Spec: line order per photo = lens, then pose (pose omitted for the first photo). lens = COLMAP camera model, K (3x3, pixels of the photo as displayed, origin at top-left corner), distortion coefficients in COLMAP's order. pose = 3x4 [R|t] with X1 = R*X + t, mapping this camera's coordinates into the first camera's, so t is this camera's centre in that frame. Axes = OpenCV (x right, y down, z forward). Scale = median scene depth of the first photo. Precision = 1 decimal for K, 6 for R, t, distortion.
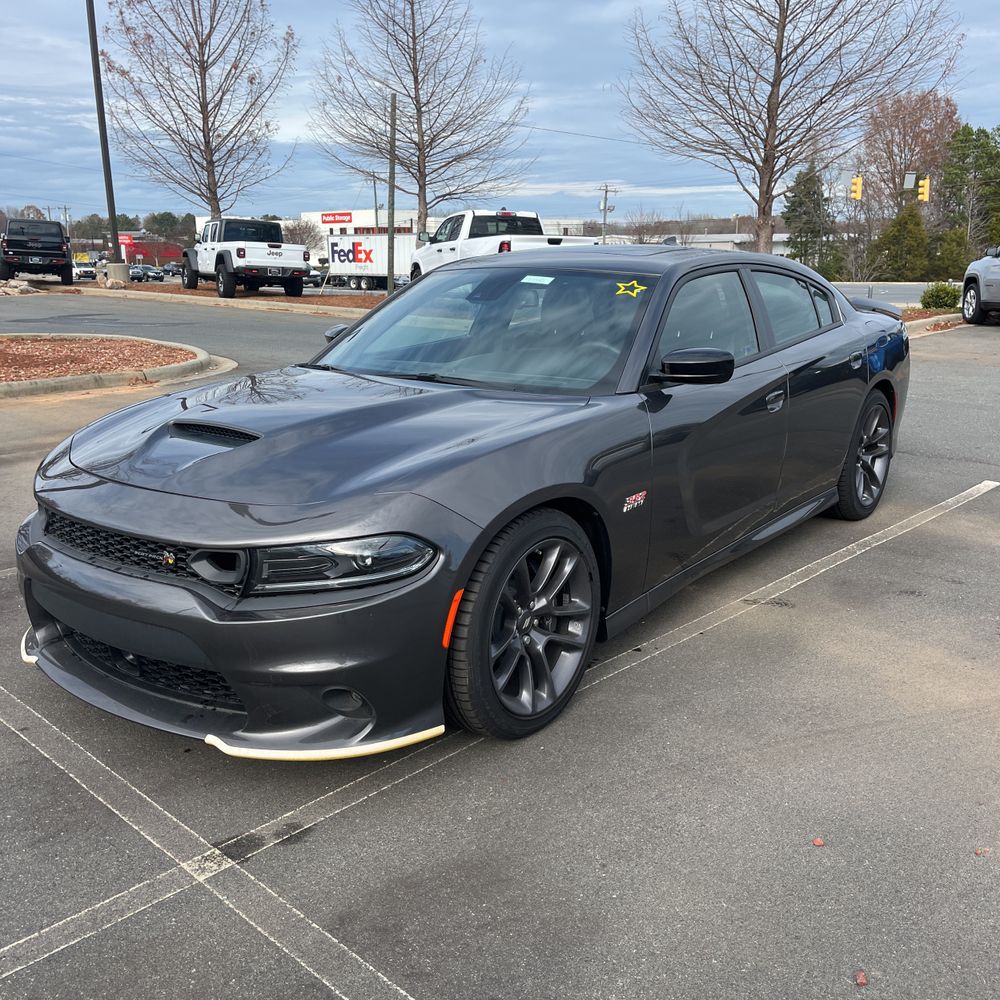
lens RADIAL K [[1011.6, 0, 500.5], [0, 1011.6, 486.6], [0, 0, 1]] dist [0.018211, -0.003883]
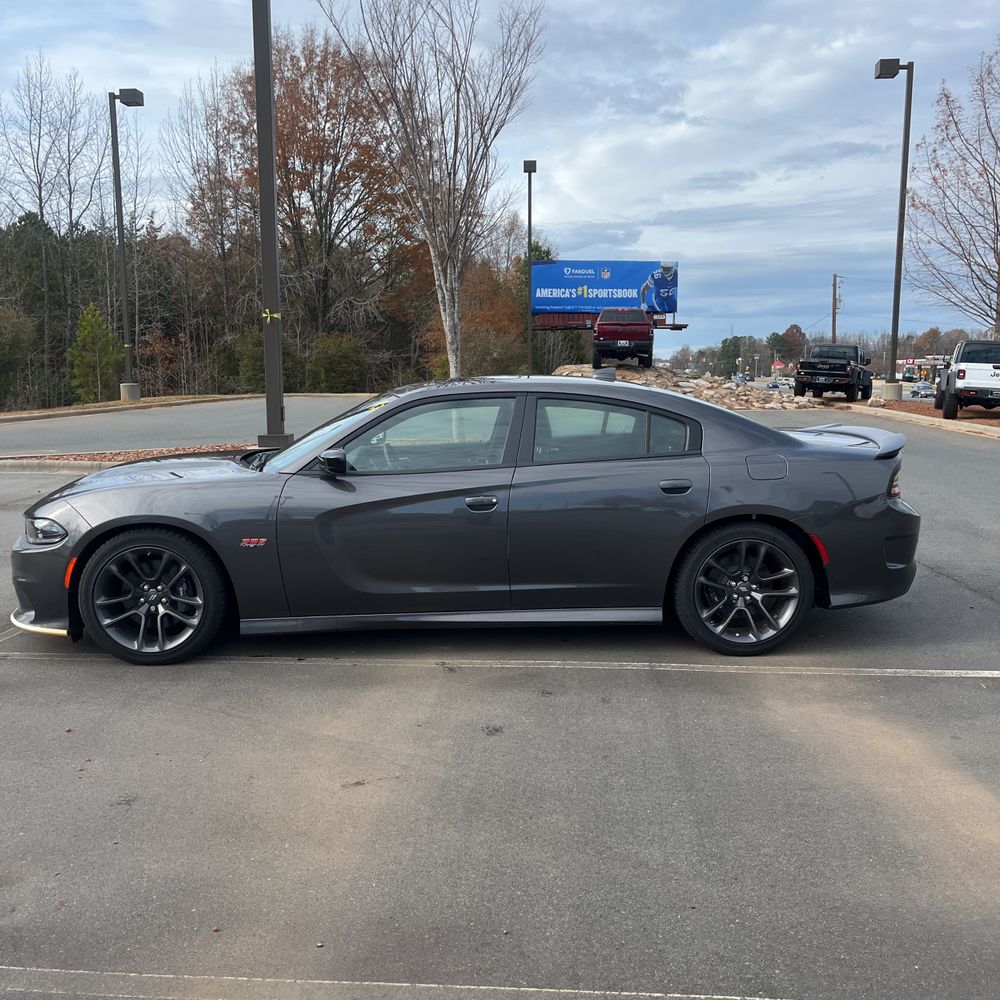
lens RADIAL K [[1007.2, 0, 502.1], [0, 1007.2, 492.8], [0, 0, 1]] dist [0.045309, -0.054362]
pose [[0.640171, 0.099180, -0.761804, 0.182126], [-0.180233, 0.983345, -0.023433, -0.011002], [0.746792, 0.152303, 0.647384, 0.036036]]
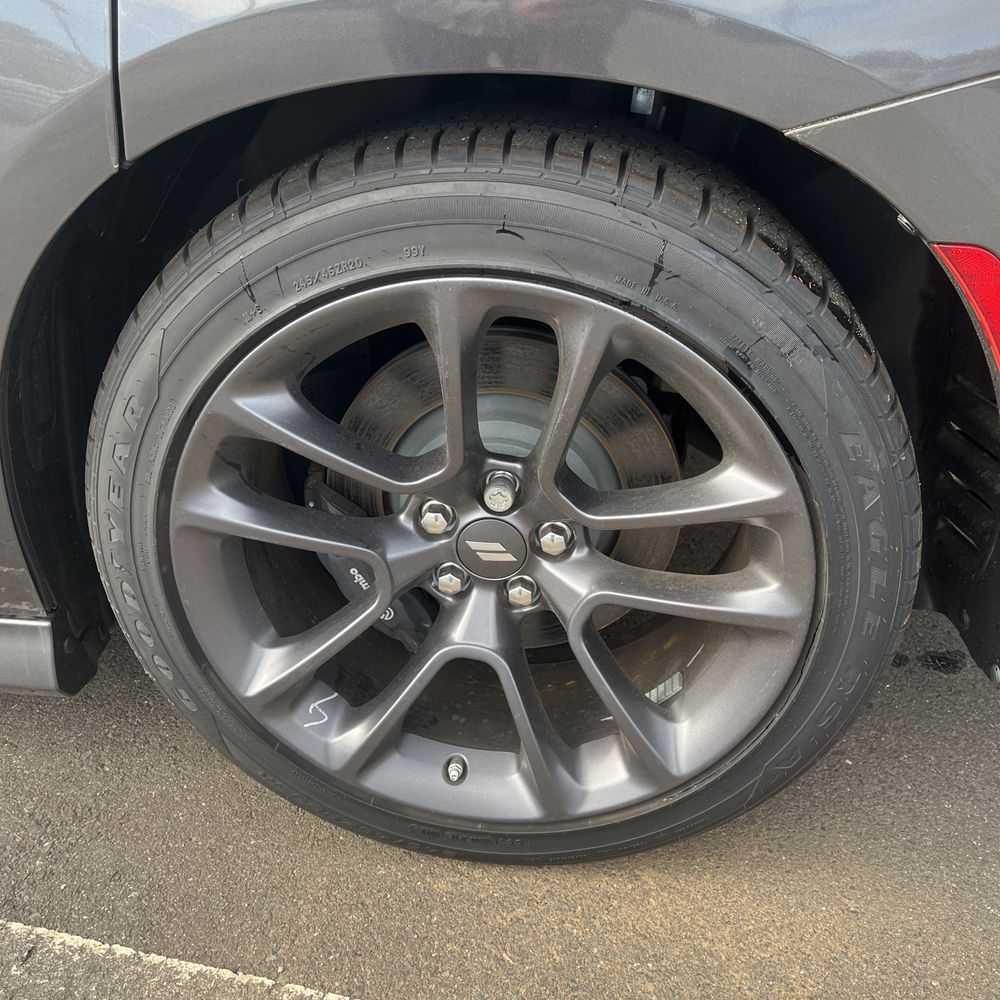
lens RADIAL K [[1008.0, 0, 492.5], [0, 1008.0, 506.4], [0, 0, 1]] dist [0.020162, -0.004111]
pose [[0.504068, 0.431270, -0.748279, 0.092304], [-0.171766, 0.899152, 0.402519, -0.020316], [0.846411, -0.074368, 0.527312, 0.178319]]
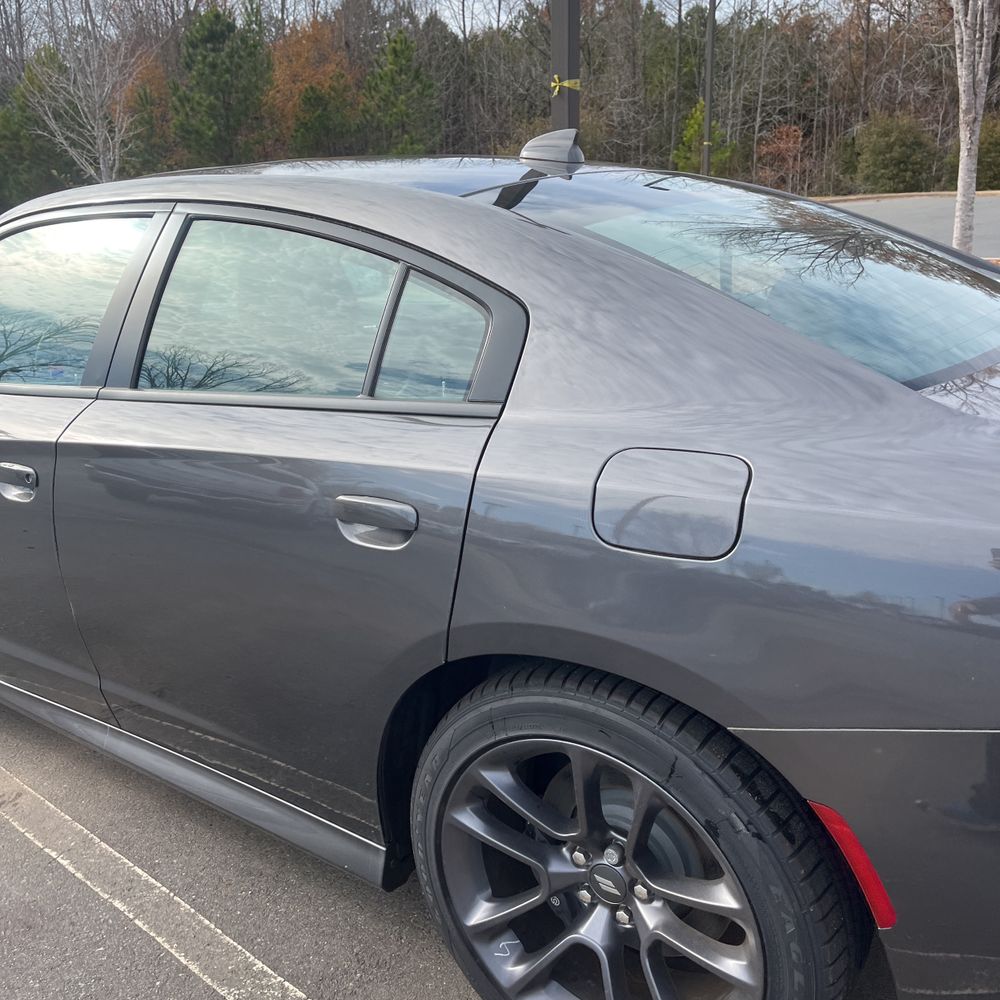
lens RADIAL K [[1011.6, 0, 500.5], [0, 1011.6, 486.6], [0, 0, 1]] dist [0.018211, -0.003883]
pose [[0.051833, 0.294120, -0.954362, 0.115486], [-0.201115, 0.939142, 0.278506, -0.041178], [0.978195, 0.177500, 0.107831, 0.179595]]
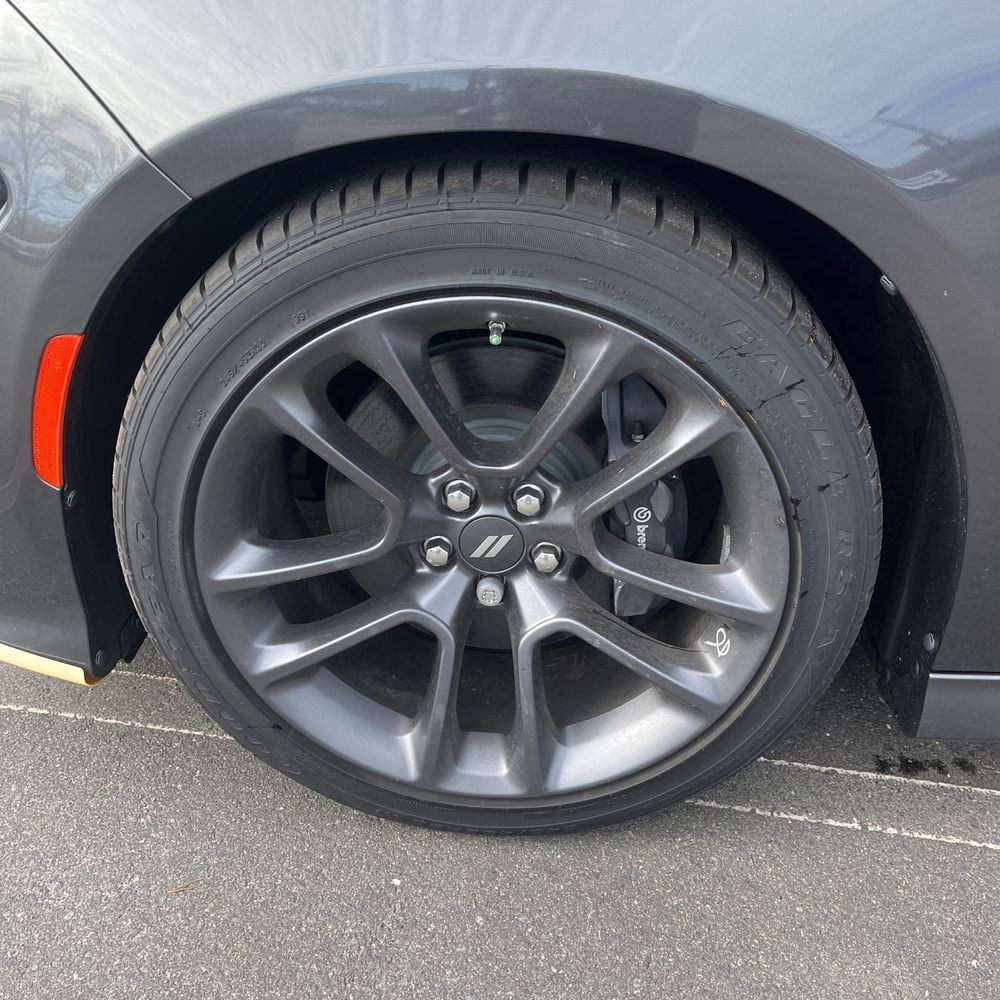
lens RADIAL K [[1008.0, 0, 492.5], [0, 1008.0, 506.4], [0, 0, 1]] dist [0.020162, -0.004111]
pose [[0.546808, 0.431737, -0.717359, 0.027374], [-0.207767, 0.899966, 0.383267, 0.000260], [0.811069, -0.060530, 0.581810, 0.090525]]
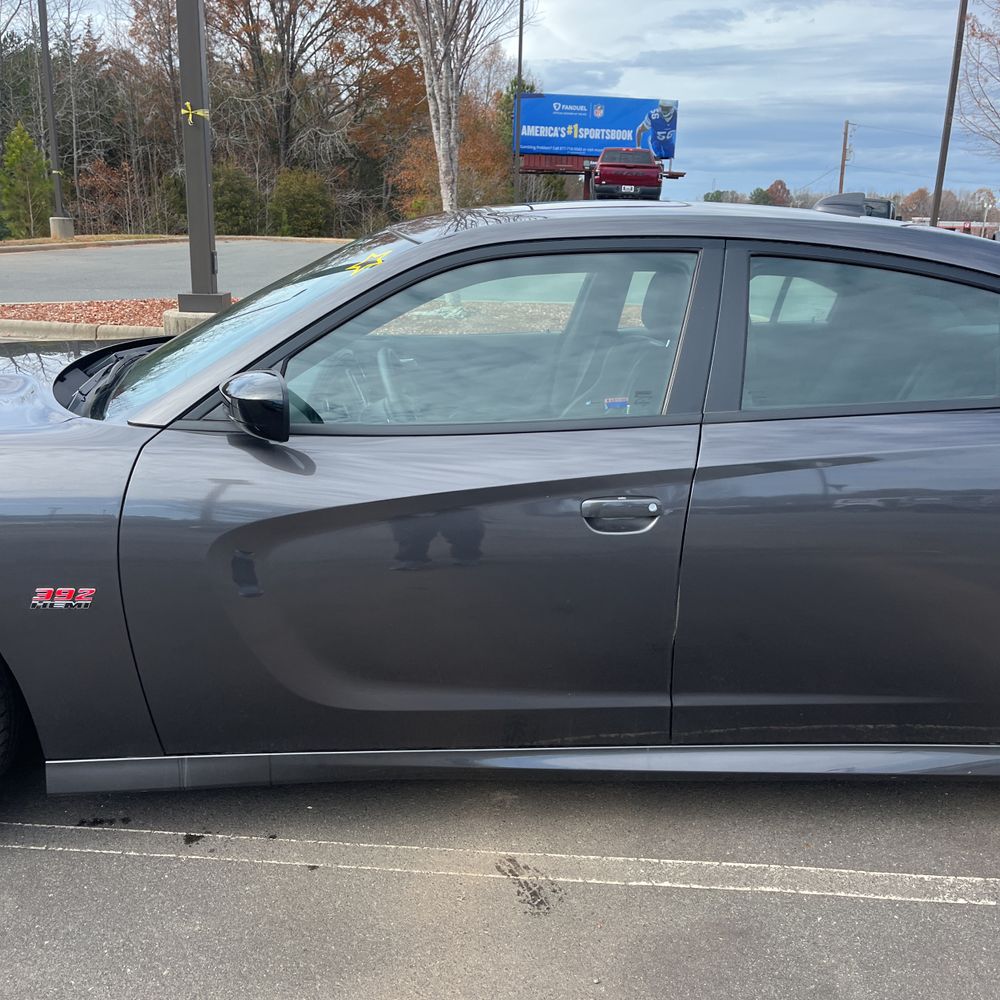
lens RADIAL K [[1008.0, 0, 492.5], [0, 1008.0, 506.4], [0, 0, 1]] dist [0.020162, -0.004111]
pose [[0.653391, 0.232836, -0.720325, 0.088542], [-0.208437, 0.970080, 0.124497, -0.020642], [0.727760, 0.068797, 0.682373, 0.093366]]
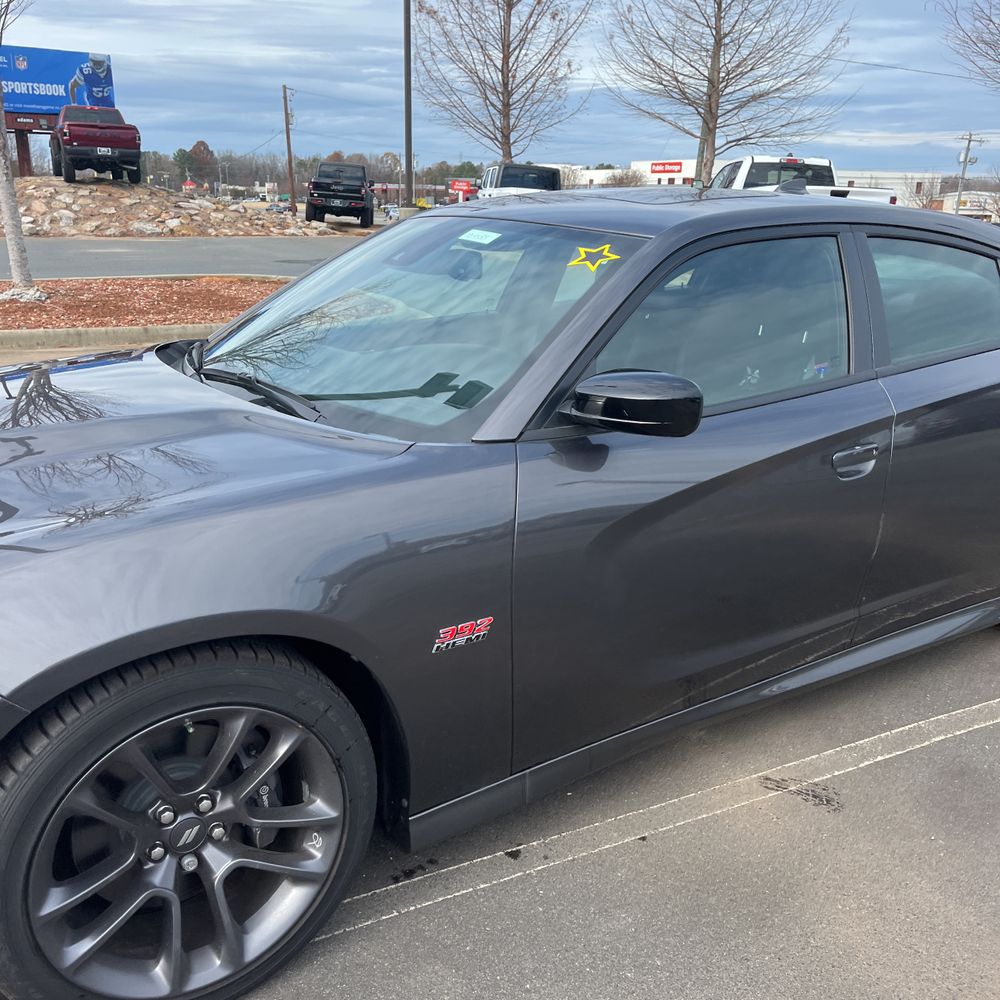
lens RADIAL K [[1008.0, 0, 492.5], [0, 1008.0, 506.4], [0, 0, 1]] dist [0.020162, -0.004111]
pose [[0.947013, 0.117615, -0.298887, 0.037671], [-0.098347, 0.992030, 0.078763, -0.012645], [0.305769, -0.045195, 0.951033, 0.056801]]
